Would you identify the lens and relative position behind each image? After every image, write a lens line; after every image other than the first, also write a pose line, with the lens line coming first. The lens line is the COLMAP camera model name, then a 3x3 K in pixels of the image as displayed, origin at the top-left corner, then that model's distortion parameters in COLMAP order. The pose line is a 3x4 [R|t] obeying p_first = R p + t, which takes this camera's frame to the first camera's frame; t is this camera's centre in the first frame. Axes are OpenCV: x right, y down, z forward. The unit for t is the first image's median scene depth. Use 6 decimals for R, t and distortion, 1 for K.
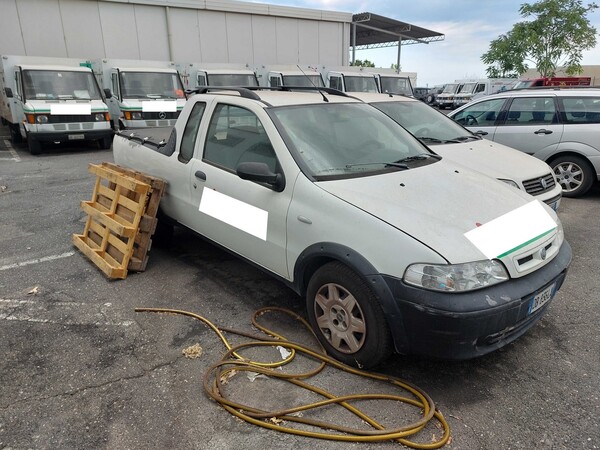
lens RADIAL K [[431.8, 0, 301.9], [0, 431.8, 228.6], [0, 0, 1]] dist [0.043647, -0.042462]
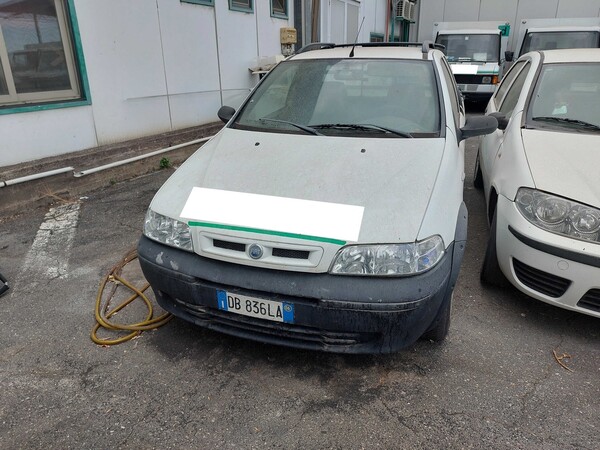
lens RADIAL K [[431.8, 0, 301.8], [0, 431.8, 220.8], [0, 0, 1]] dist [0.043647, -0.042462]
pose [[0.498387, 0.309946, -0.809656, 0.246054], [-0.264513, 0.943742, 0.198454, -0.035053], [0.825616, 0.115258, 0.552334, 0.128183]]
